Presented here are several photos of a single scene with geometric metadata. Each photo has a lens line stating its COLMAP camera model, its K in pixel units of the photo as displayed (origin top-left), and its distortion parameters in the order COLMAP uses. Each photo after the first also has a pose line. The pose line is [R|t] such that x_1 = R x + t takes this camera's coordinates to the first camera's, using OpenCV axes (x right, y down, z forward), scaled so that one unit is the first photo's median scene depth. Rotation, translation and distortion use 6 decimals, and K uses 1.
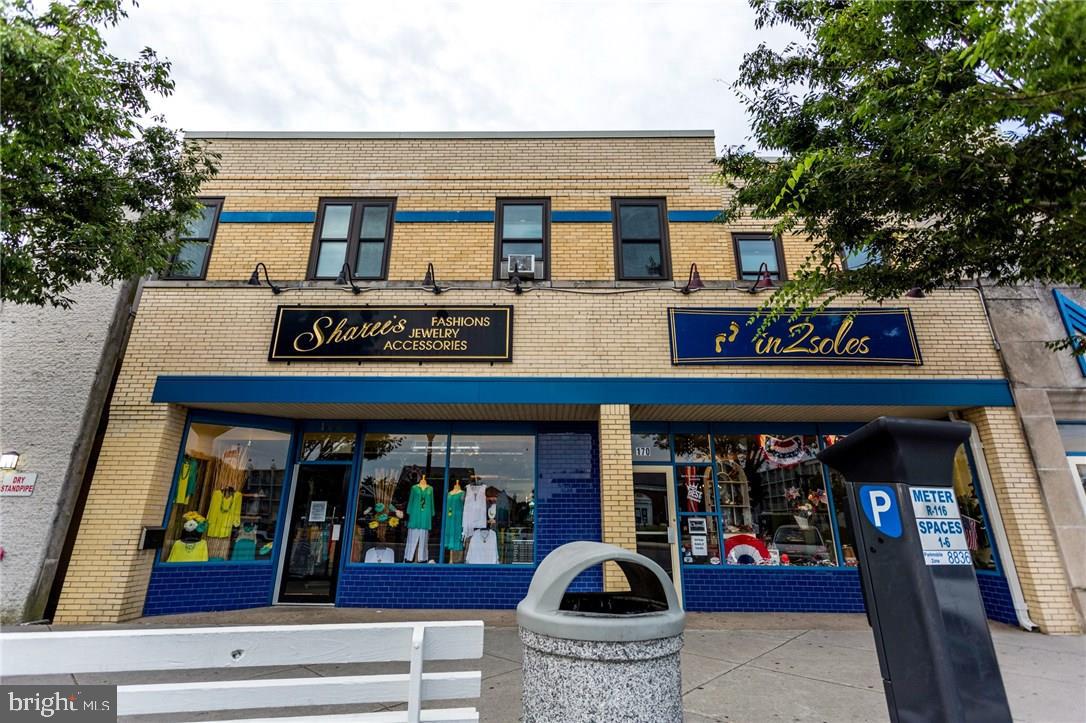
lens RADIAL K [[508.6, 0, 538.2], [0, 508.6, 359.9], [0, 0, 1]] dist [0.002012, 0.001709]
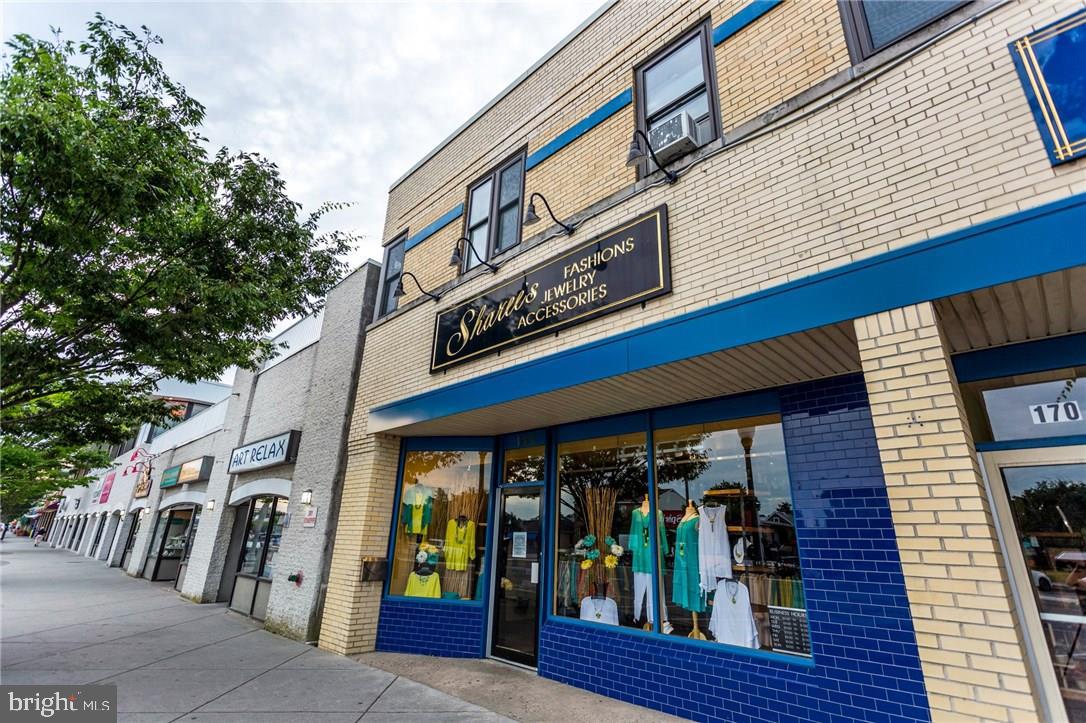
lens RADIAL K [[508.6, 0, 538.2], [0, 508.6, 359.9], [0, 0, 1]] dist [0.002012, 0.001709]
pose [[0.721881, -0.217867, -0.656827, 0.197479], [0.189329, 0.975114, -0.115360, 0.114248], [0.665614, -0.041081, 0.745165, 0.446344]]
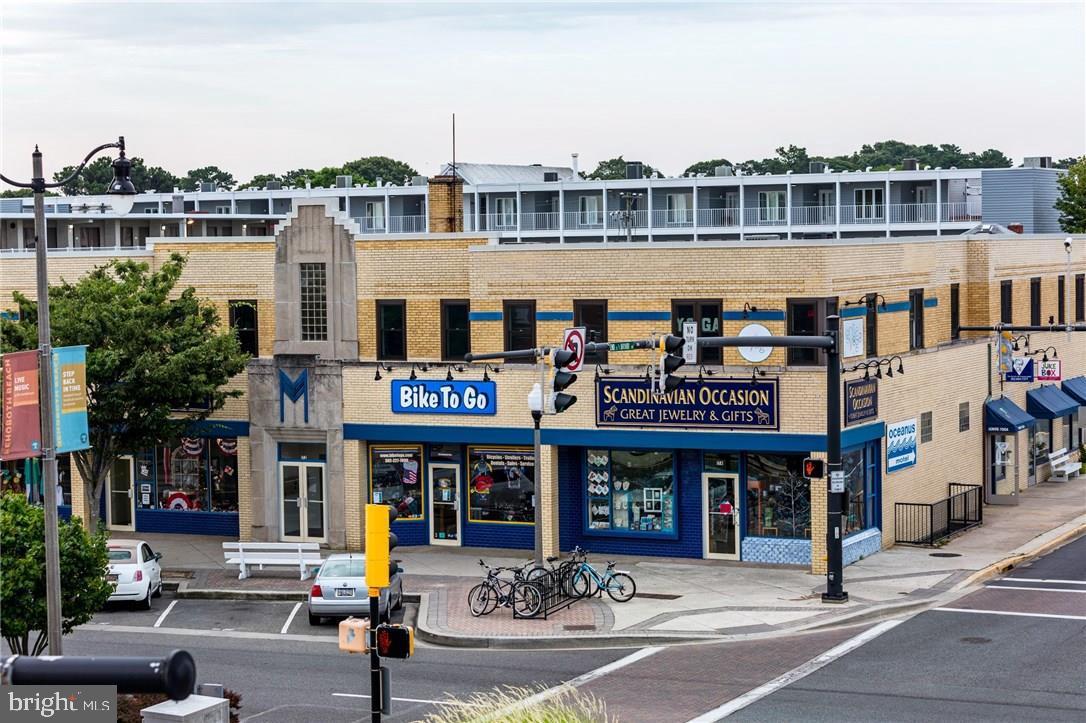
lens RADIAL K [[2249.6, 0, 543.0], [0, 2249.6, 361.5], [0, 0, 1]] dist [0.085584, 0.027673]
pose [[0.904768, -0.000295, -0.425904, 4.995324], [0.157024, 0.929786, 0.332929, -2.523812], [0.395901, -0.368101, 0.841287, -4.978334]]
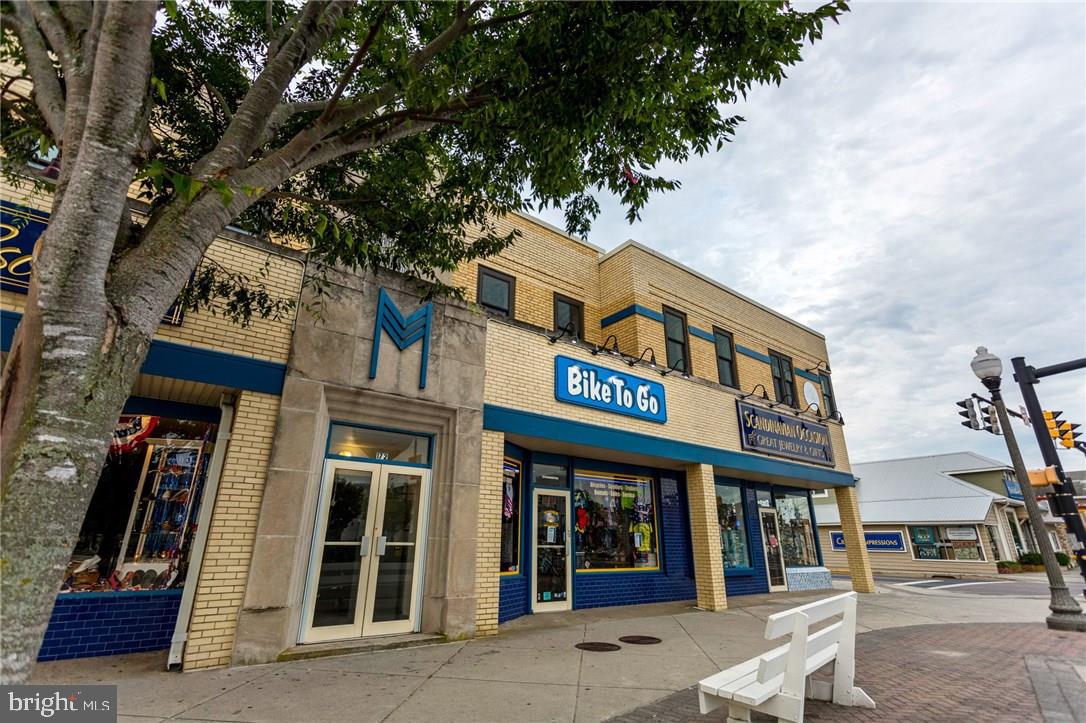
lens RADIAL K [[508.6, 0, 538.2], [0, 508.6, 359.9], [0, 0, 1]] dist [0.002012, 0.001709]
pose [[0.783917, 0.210095, 0.584238, 0.704596], [-0.198222, 0.976450, -0.085167, 0.017760], [-0.588373, -0.049045, 0.807101, 0.050844]]
